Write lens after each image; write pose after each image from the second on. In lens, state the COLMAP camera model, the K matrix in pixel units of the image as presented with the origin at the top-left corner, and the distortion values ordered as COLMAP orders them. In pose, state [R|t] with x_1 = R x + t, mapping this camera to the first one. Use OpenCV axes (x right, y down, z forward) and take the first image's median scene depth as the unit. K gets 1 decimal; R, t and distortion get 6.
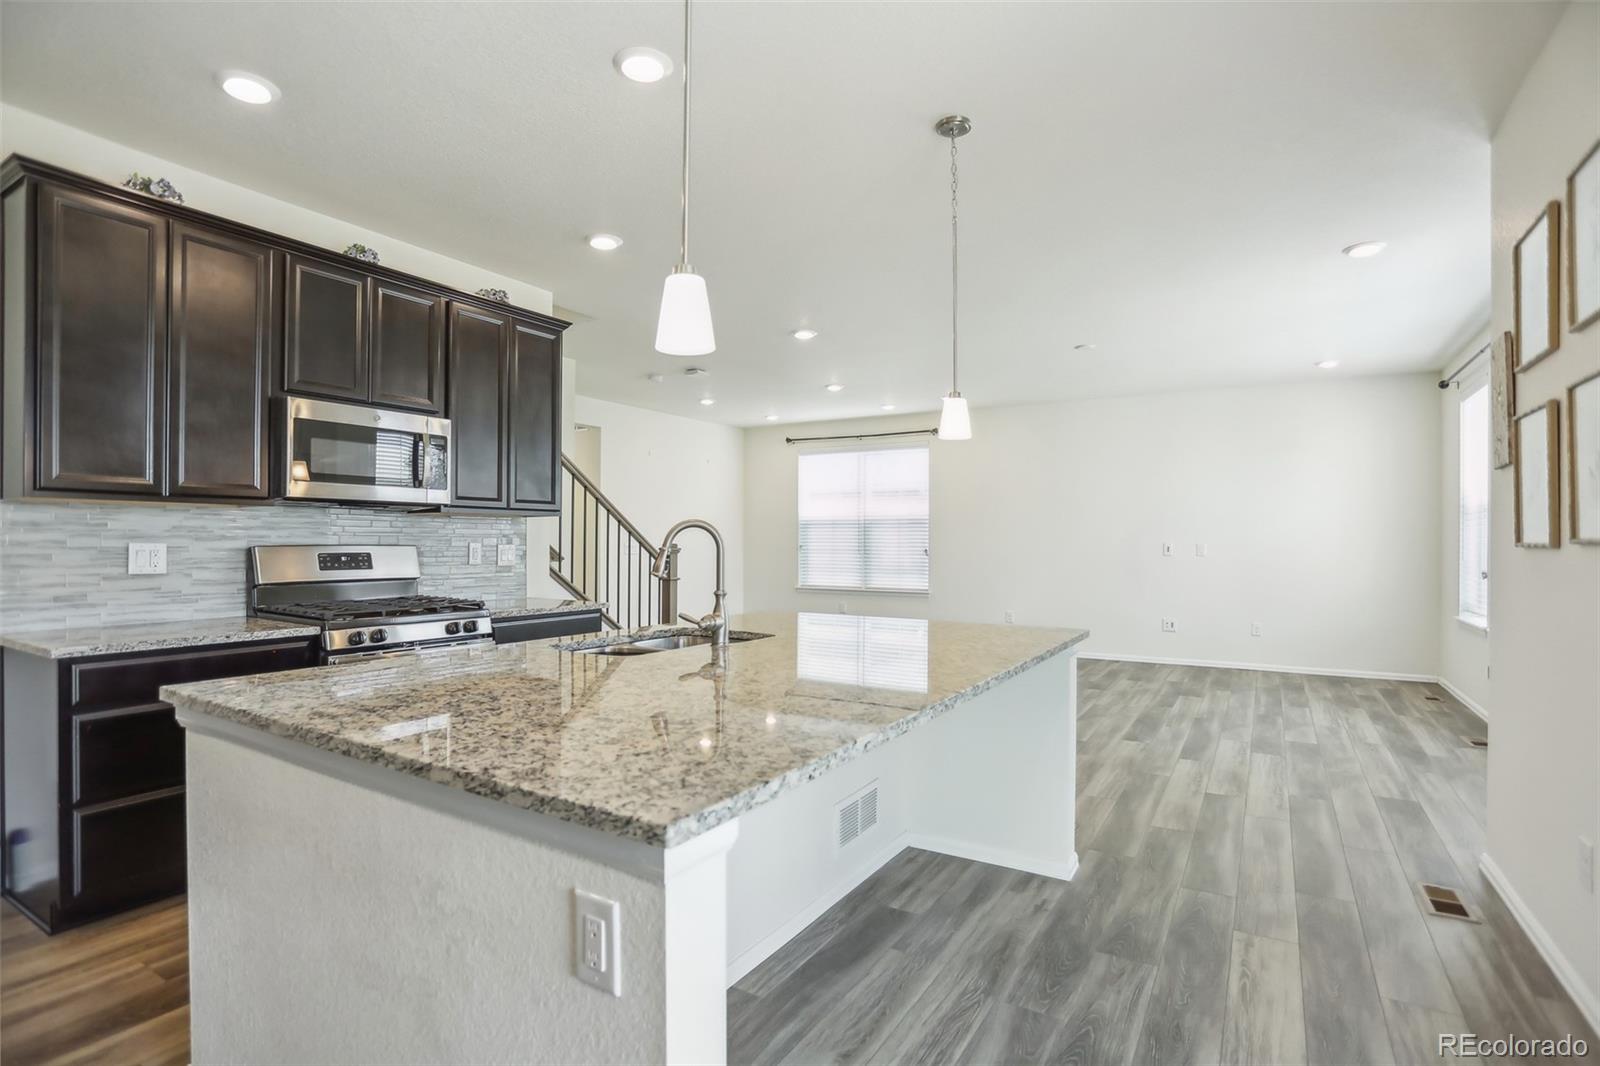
lens RADIAL K [[771.2, 0, 800.0], [0, 771.2, 533.0], [0, 0, 1]] dist [-0.069476, 0.000059]
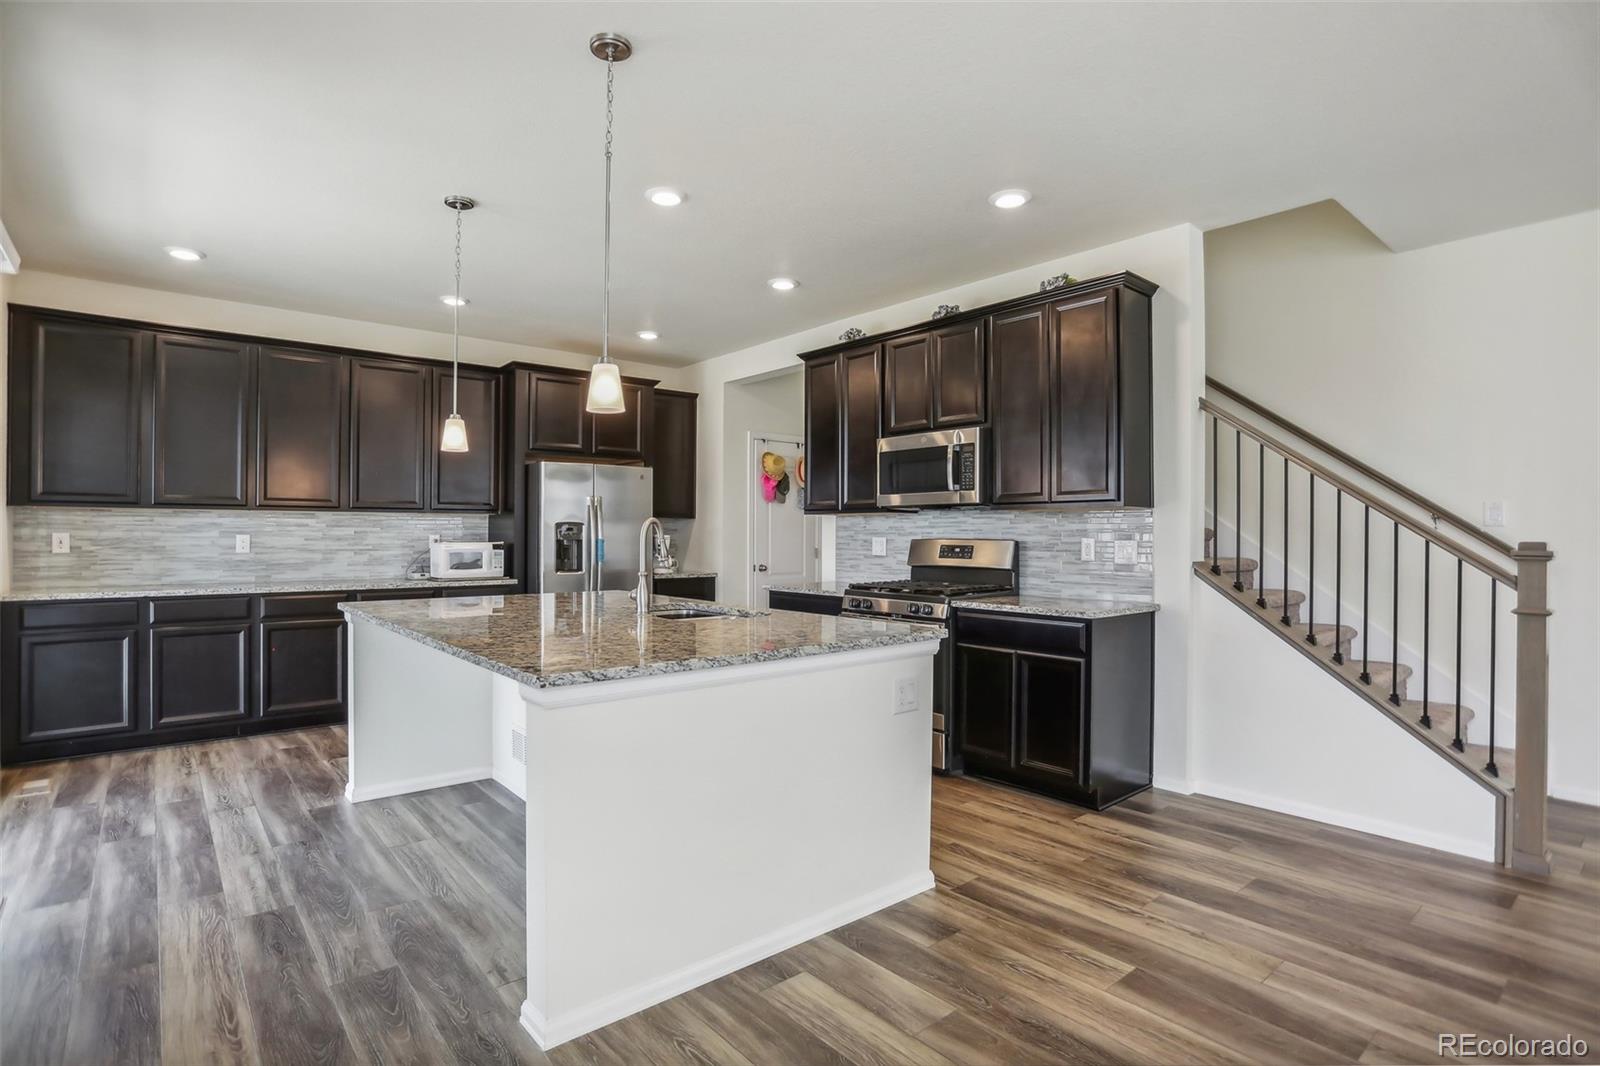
lens RADIAL K [[794.1, 0, 800.0], [0, 794.1, 533.0], [0, 0, 1]] dist [-0.061568, 0.000366]
pose [[-0.312765, -0.007018, -0.949805, 0.950548], [0.005152, 0.999945, -0.009085, 0.020659], [0.949817, -0.007735, -0.312712, 1.467726]]
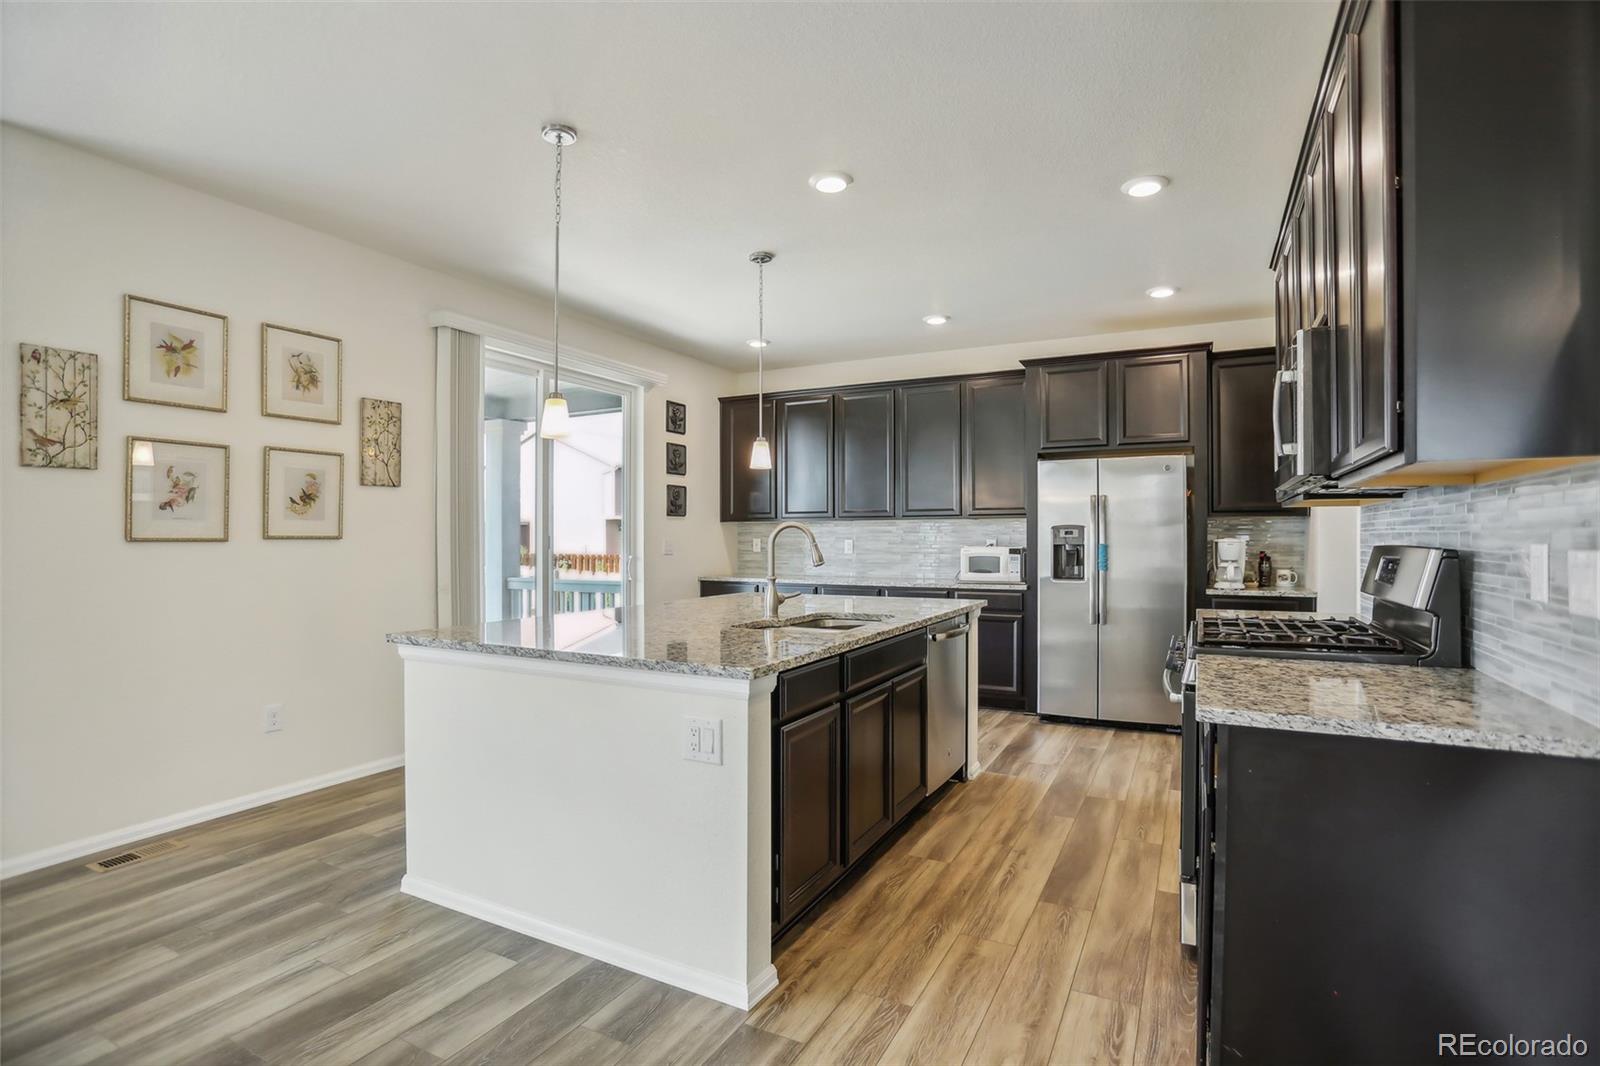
lens RADIAL K [[790.3, 0, 800.0], [0, 790.3, 533.0], [0, 0, 1]] dist [-0.035153, -0.000014]
pose [[-0.998301, -0.003020, -0.058182, -0.062442], [-0.002063, 0.999862, -0.016507, 0.020989], [0.058224, -0.016359, -0.998170, 2.067895]]
